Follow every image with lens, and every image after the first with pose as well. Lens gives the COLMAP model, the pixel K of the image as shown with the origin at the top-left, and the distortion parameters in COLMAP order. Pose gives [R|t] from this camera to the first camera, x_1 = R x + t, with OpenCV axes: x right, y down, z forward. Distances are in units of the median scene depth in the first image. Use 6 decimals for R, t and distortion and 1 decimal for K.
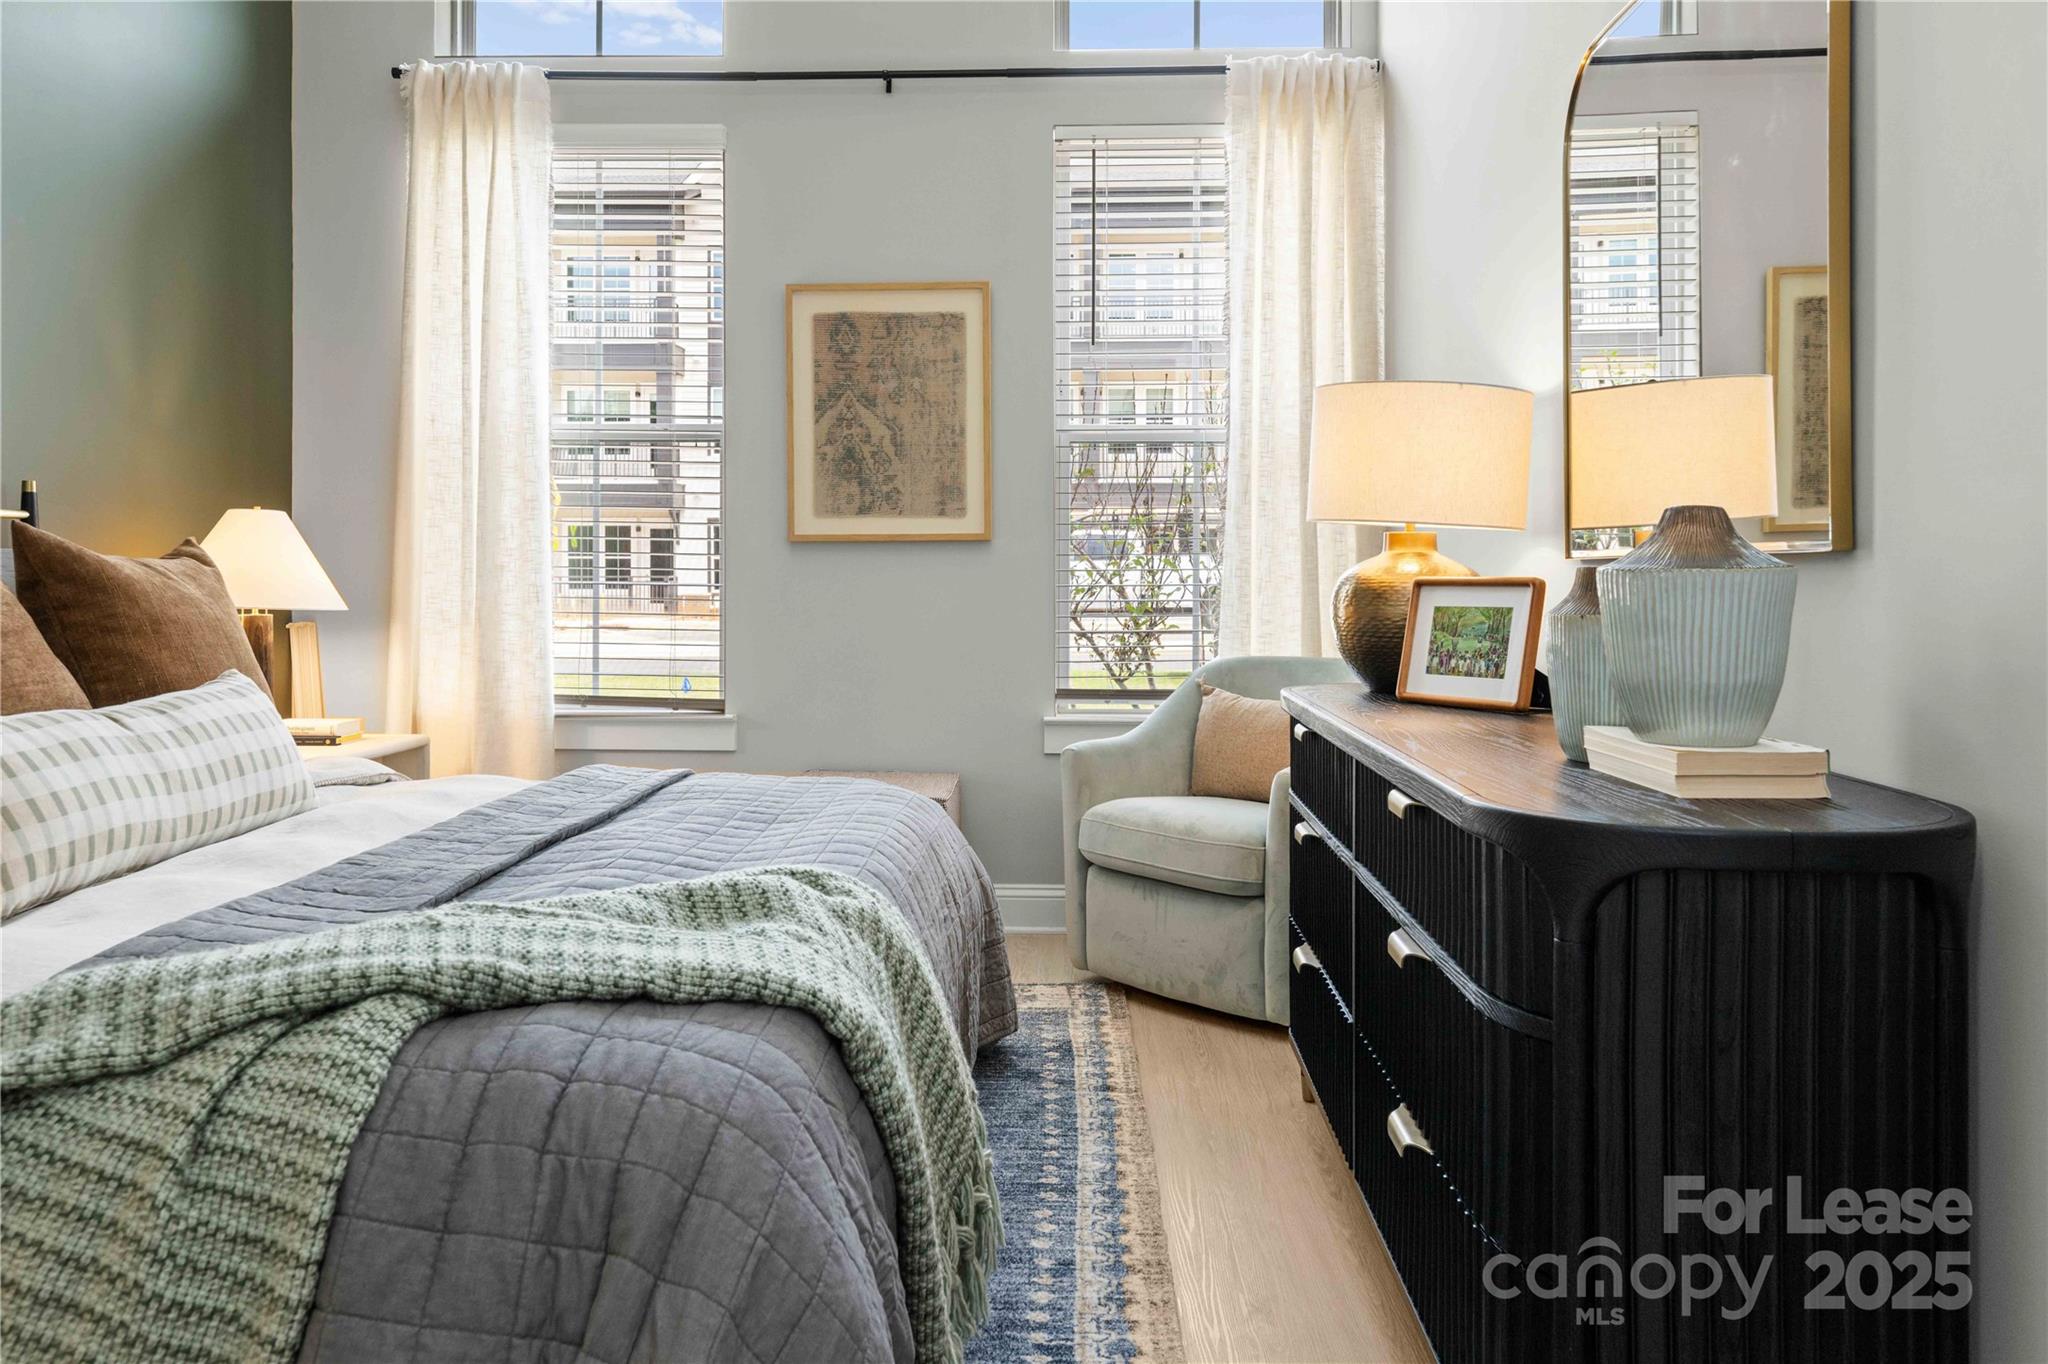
lens RADIAL K [[1420.0, 0, 1023.7], [0, 1420.0, 574.3], [0, 0, 1]] dist [0.005386, -0.000181]
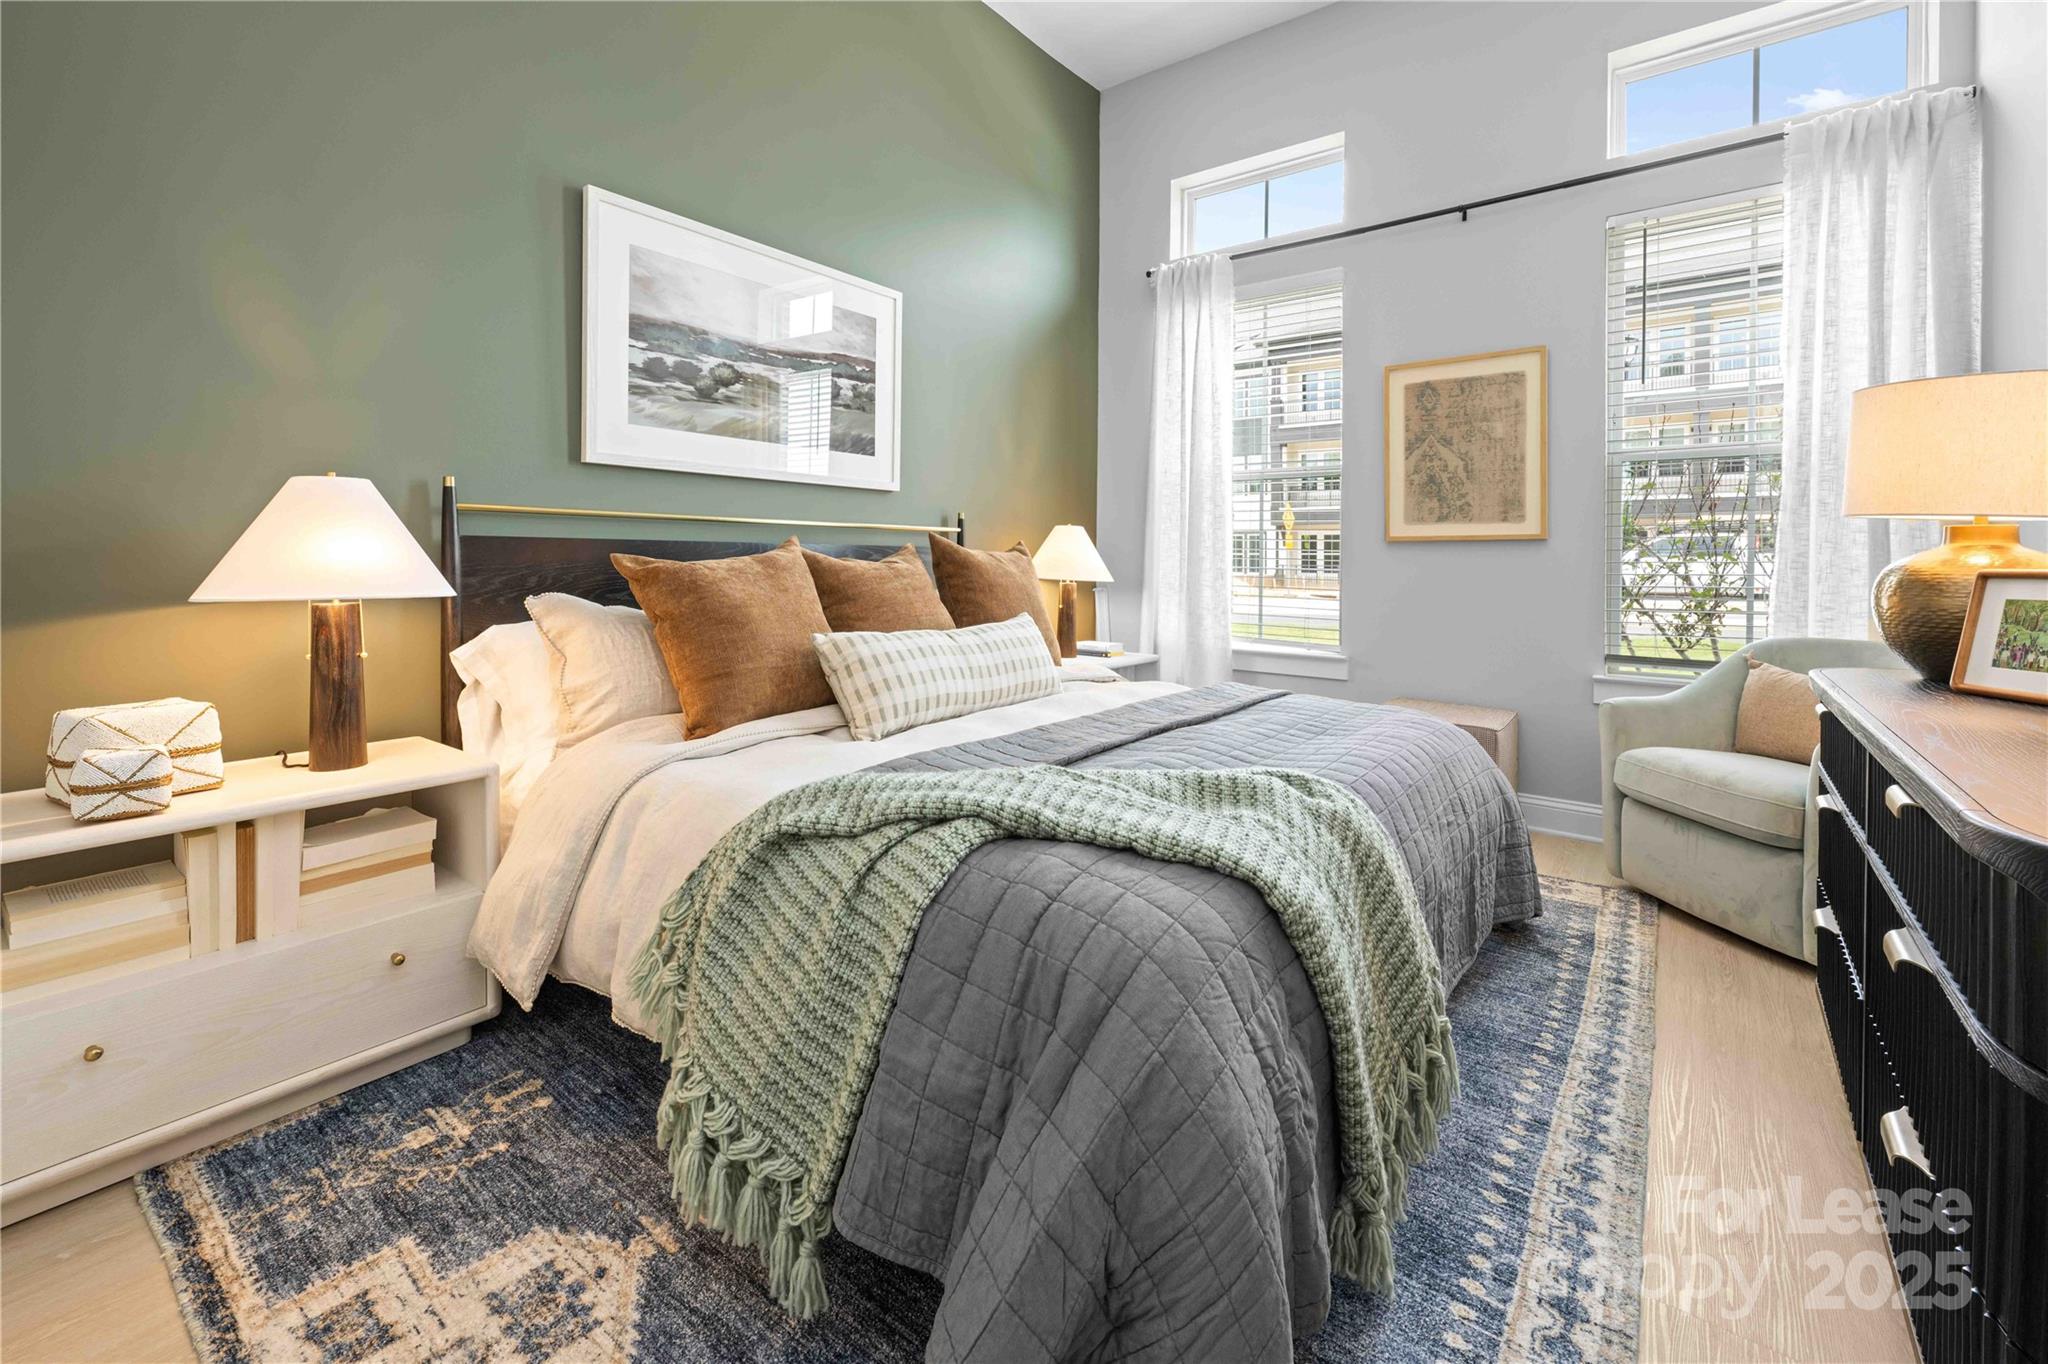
lens RADIAL K [[845.3, 0, 1024.2], [0, 845.3, 564.7], [0, 0, 1]] dist [-0.004744, 0.000228]
pose [[0.809480, 0.008193, -0.587090, 0.079814], [-0.007677, 0.999965, 0.003371, 0.001956], [0.587097, 0.001778, 0.809515, 0.126558]]
